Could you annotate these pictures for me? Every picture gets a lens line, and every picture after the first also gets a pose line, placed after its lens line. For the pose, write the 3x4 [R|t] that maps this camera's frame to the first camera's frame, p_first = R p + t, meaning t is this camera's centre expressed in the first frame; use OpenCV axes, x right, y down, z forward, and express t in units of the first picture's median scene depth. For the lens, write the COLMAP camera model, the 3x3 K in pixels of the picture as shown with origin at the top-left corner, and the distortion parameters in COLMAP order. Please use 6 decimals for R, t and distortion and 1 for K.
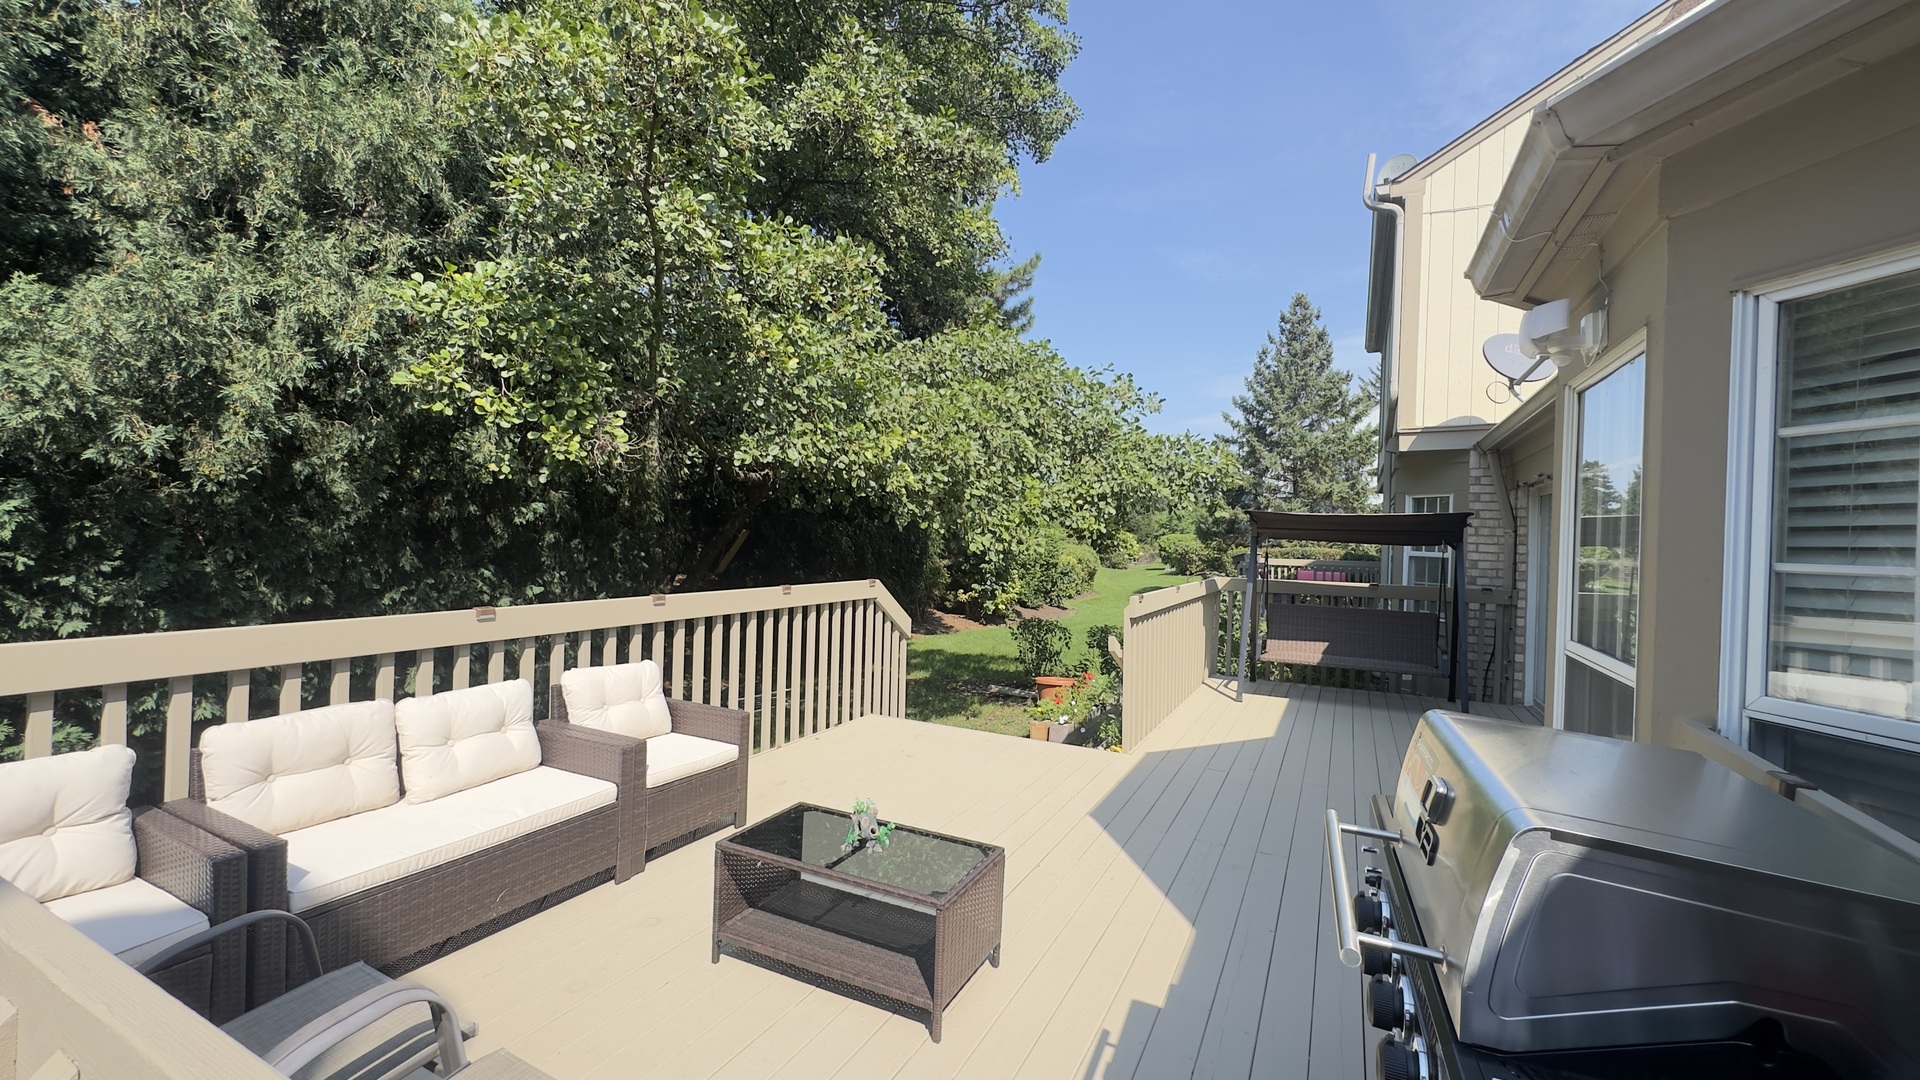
lens RADIAL K [[775.4, 0, 957.5], [0, 775.4, 542.4], [0, 0, 1]] dist [0.000503, 0.000394]
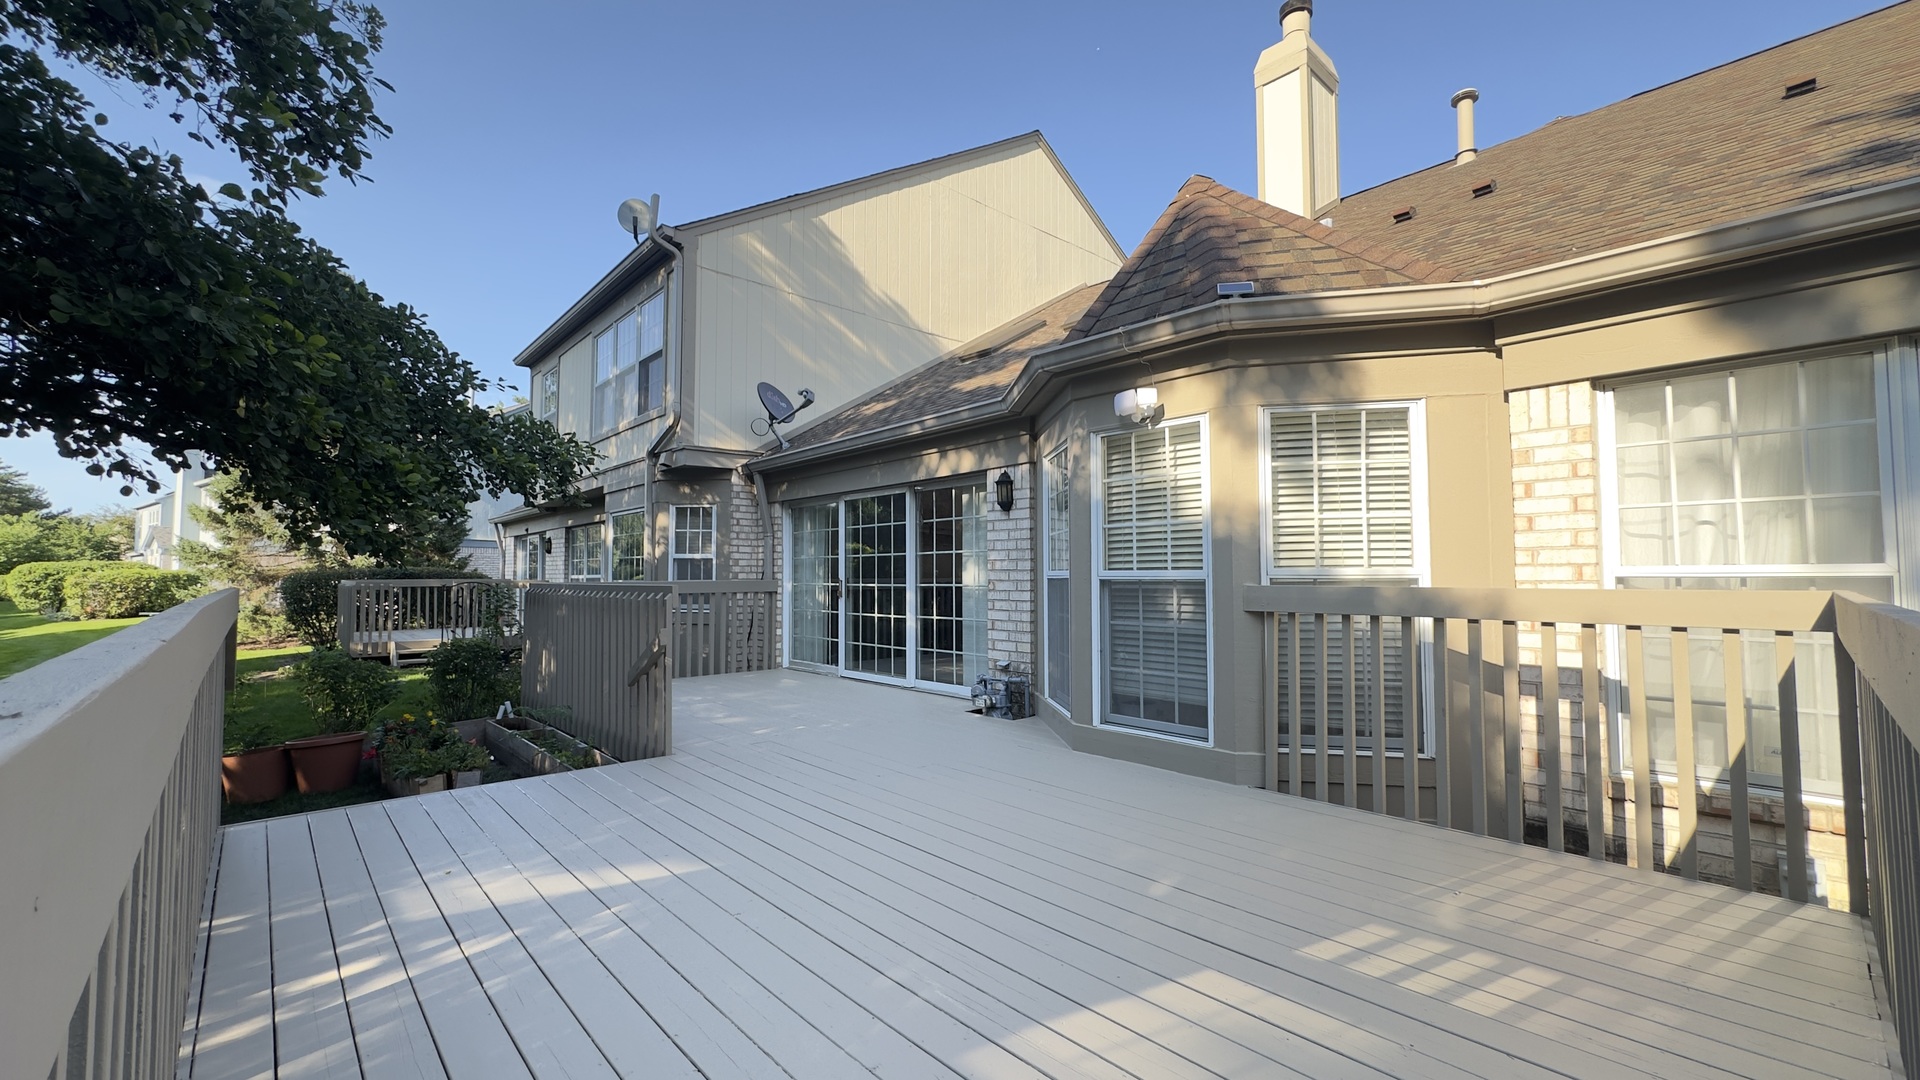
lens RADIAL K [[775.4, 0, 957.5], [0, 775.4, 542.4], [0, 0, 1]] dist [0.000503, 0.000394]
pose [[0.365366, 0.018318, 0.930684, -0.354833], [0.016984, 0.999509, -0.026341, 0.035281], [-0.930709, 0.025431, 0.364875, 0.223244]]
